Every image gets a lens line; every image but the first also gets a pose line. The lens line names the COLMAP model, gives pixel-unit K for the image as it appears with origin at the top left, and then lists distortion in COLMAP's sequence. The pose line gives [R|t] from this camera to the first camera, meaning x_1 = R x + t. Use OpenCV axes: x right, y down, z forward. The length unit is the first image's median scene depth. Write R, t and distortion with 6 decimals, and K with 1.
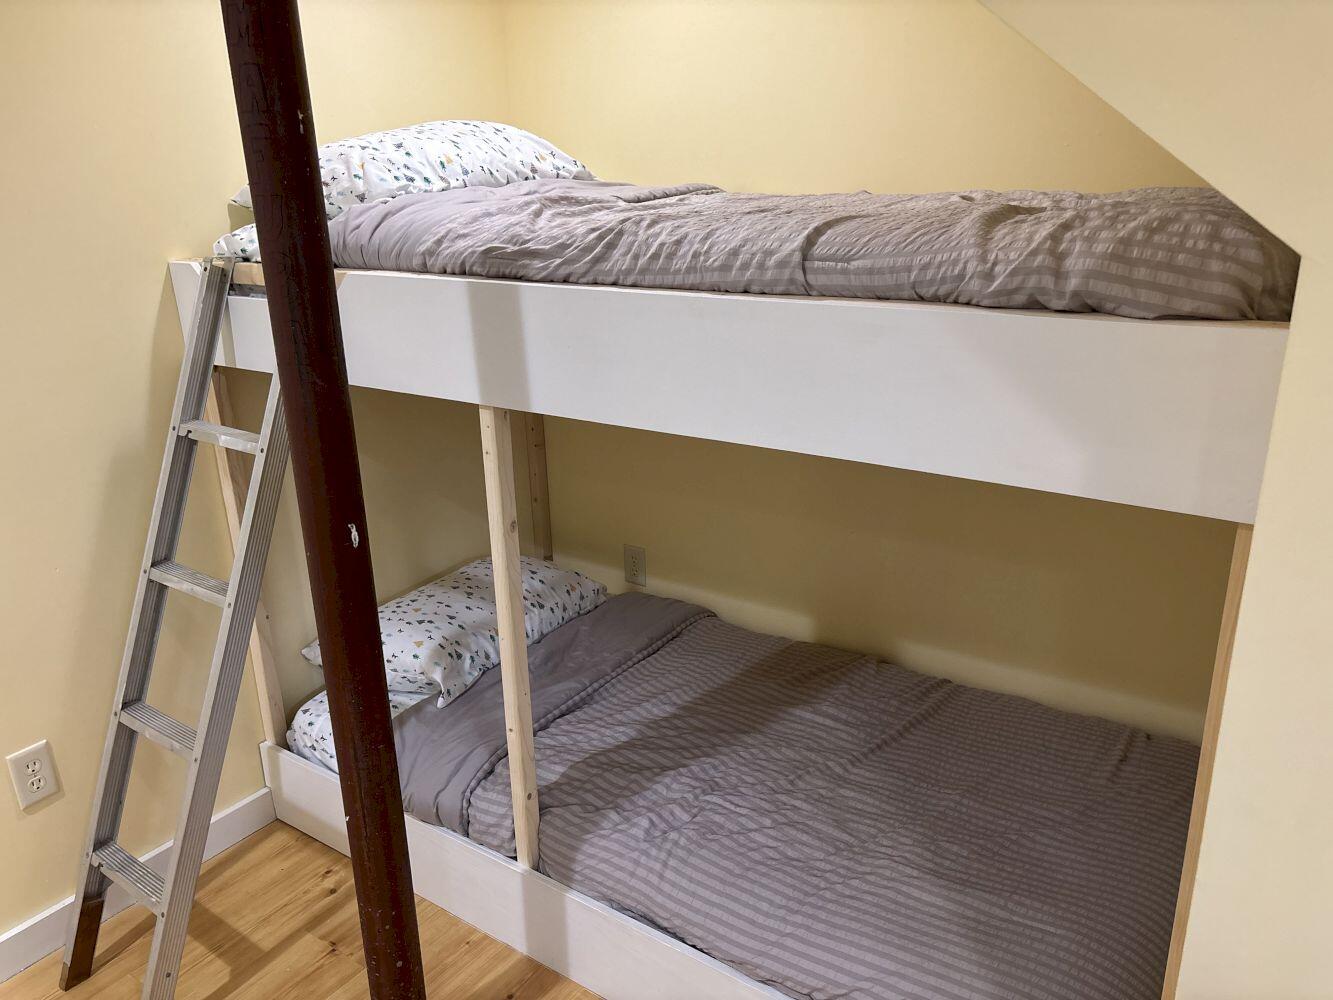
lens RADIAL K [[1017.3, 0, 672.2], [0, 1017.3, 499.5], [0, 0, 1]] dist [0.052482, -0.057816]
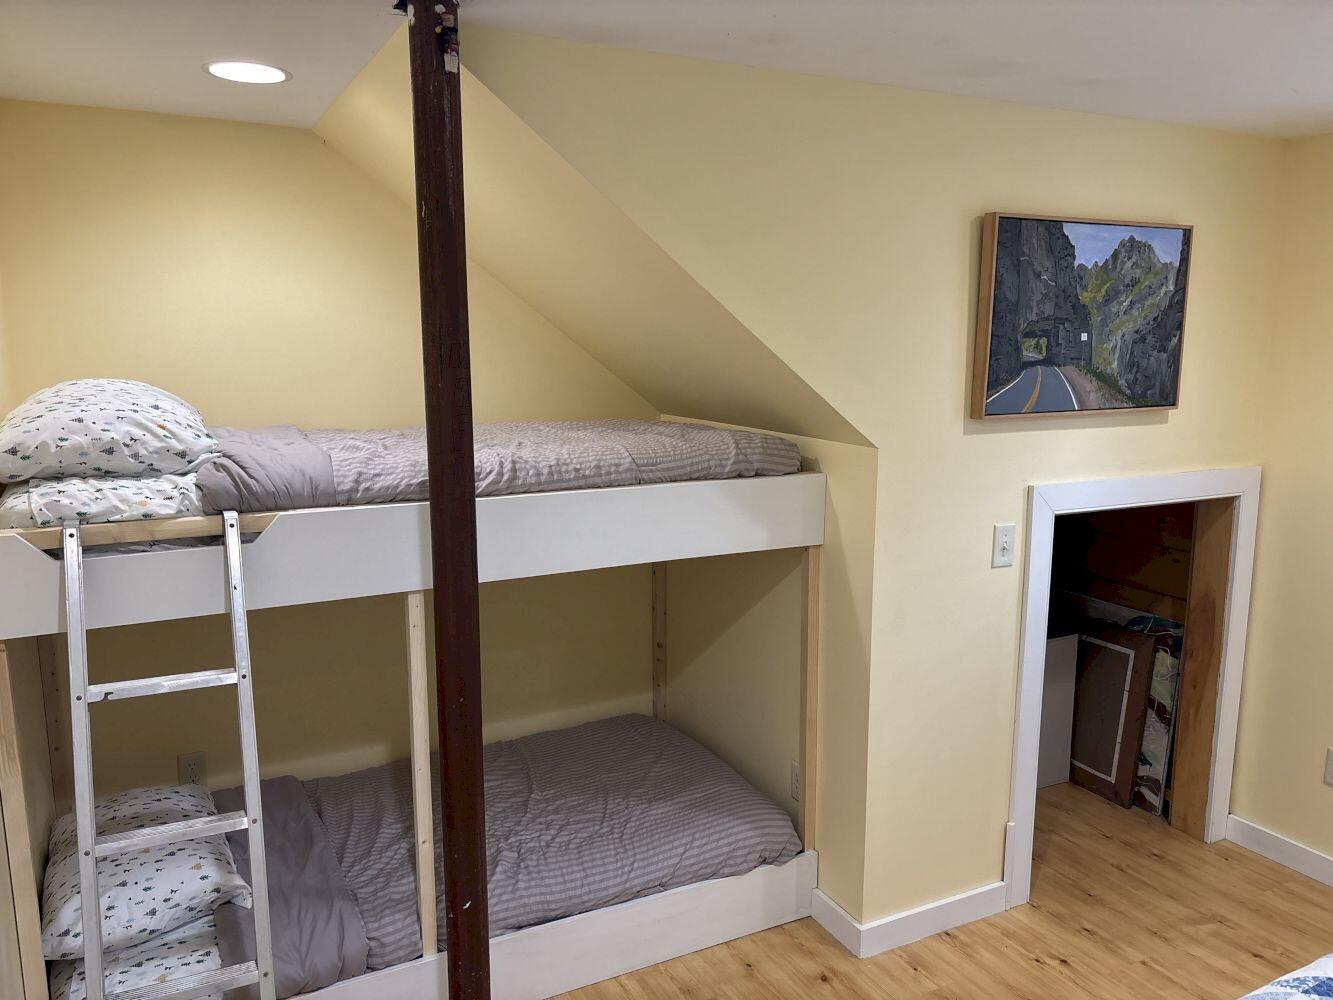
lens RADIAL K [[1017.3, 0, 667.9], [0, 1017.3, 504.0], [0, 0, 1]] dist [0.052482, -0.057816]
pose [[0.460726, -0.112937, 0.880328, -1.255714], [0.271618, 0.962223, -0.018710, -0.087720], [-0.844959, 0.247733, 0.473997, 0.020879]]
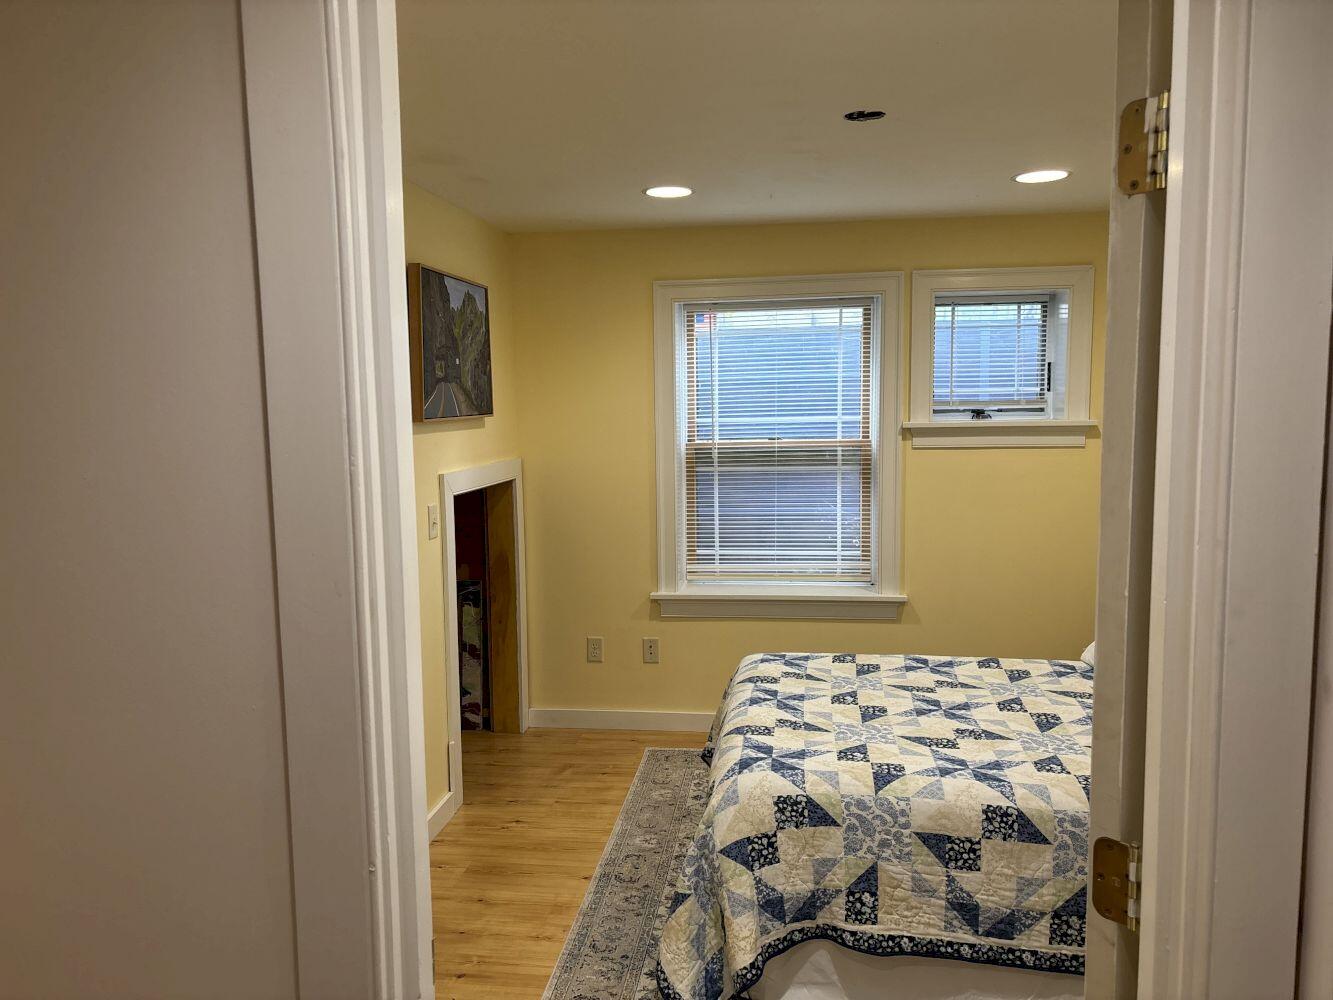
lens RADIAL K [[1017.3, 0, 666.9], [0, 1017.3, 504.3], [0, 0, 1]] dist [0.052482, -0.057816]
pose [[-0.462148, -0.056489, 0.885002, -1.663500], [0.314744, 0.922550, 0.223245, -0.265624], [-0.829069, 0.381721, -0.408575, 0.838477]]
